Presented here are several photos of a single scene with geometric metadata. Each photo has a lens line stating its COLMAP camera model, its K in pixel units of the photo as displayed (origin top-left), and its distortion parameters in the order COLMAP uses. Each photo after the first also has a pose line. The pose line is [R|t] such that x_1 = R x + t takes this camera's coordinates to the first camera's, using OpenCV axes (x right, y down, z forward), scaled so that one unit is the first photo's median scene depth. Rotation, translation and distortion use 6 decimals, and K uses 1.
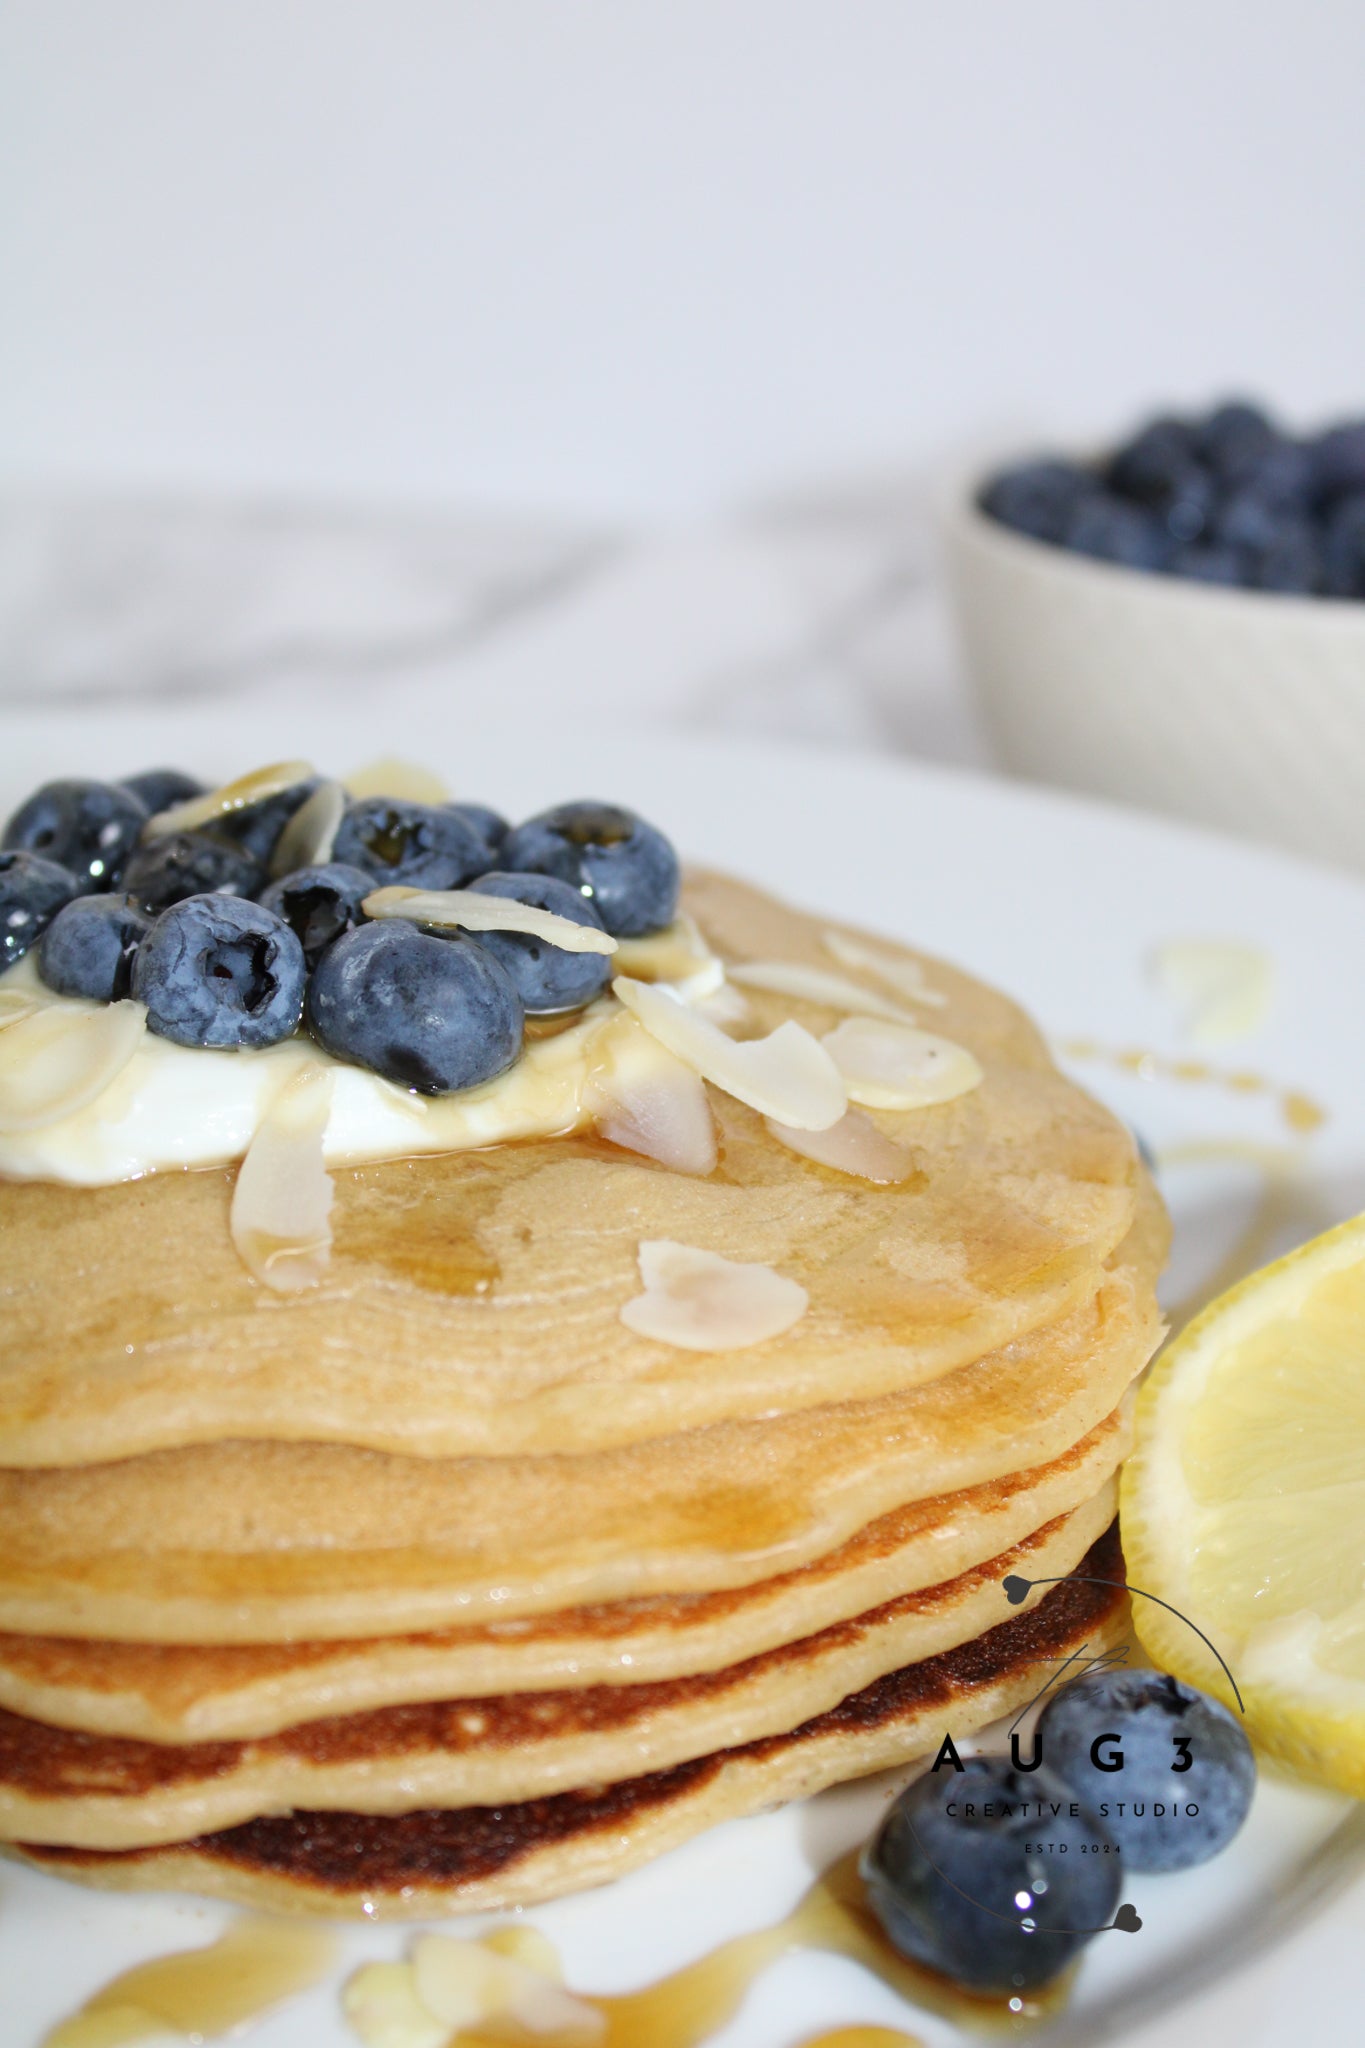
lens RADIAL K [[2987.2, 0, 695.0], [0, 2987.2, 1022.8], [0, 0, 1]] dist [-0.019877, 0.000000]
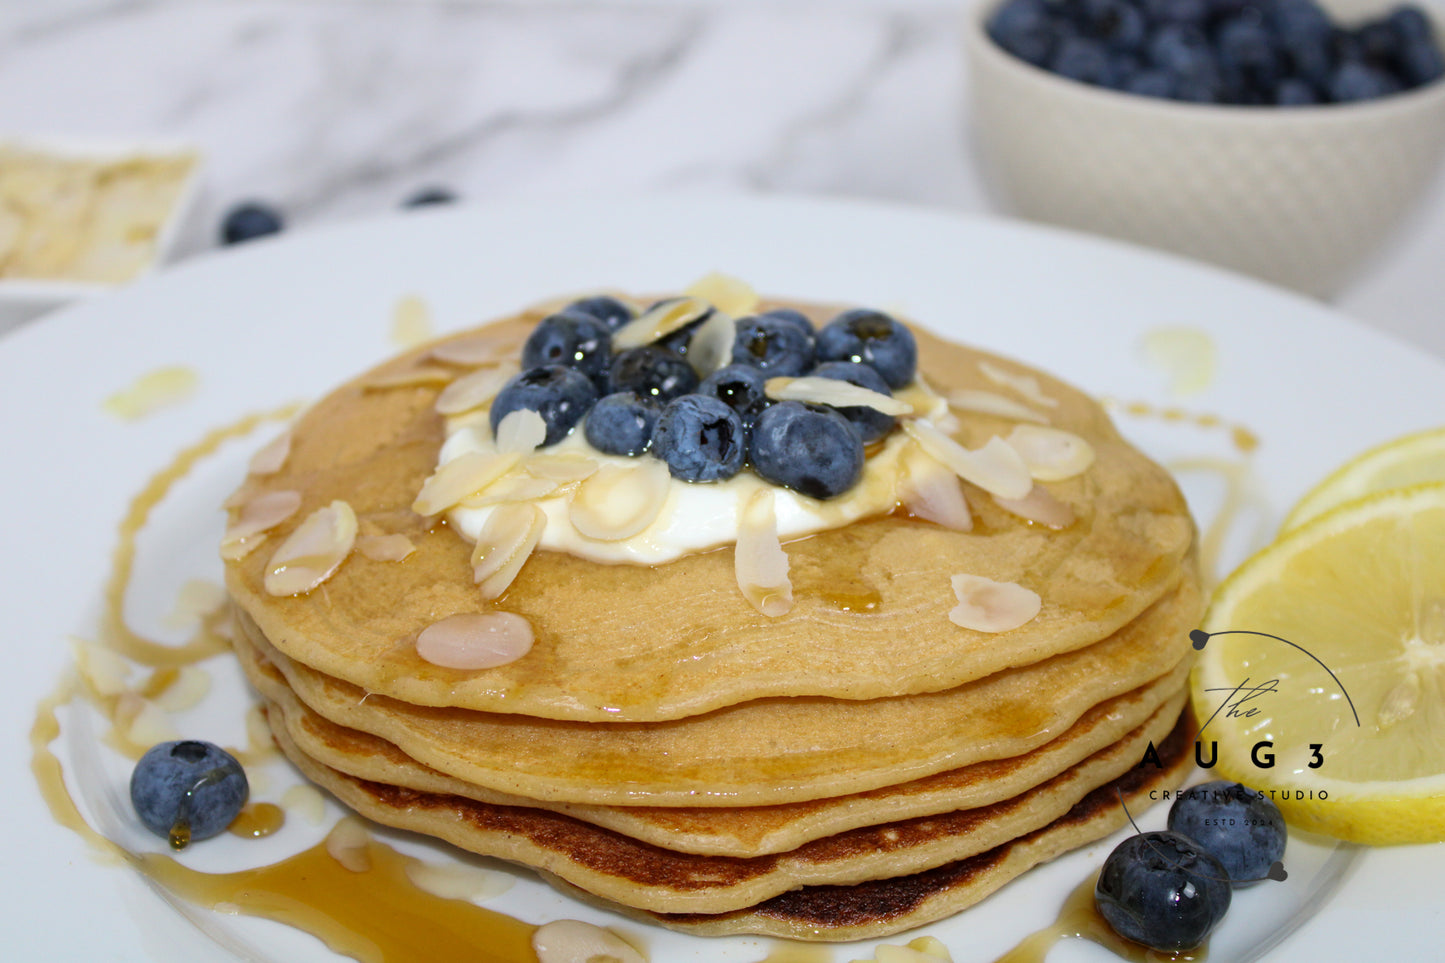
lens RADIAL K [[2424.3, 0, 753.3], [0, 2424.3, 458.2], [0, 0, 1]] dist [-0.008286, 0.000000]
pose [[0.995579, -0.063281, 0.069411, -0.242228], [0.056609, 0.993941, 0.094215, -0.149735], [-0.074952, -0.089870, 0.993129, -0.491592]]
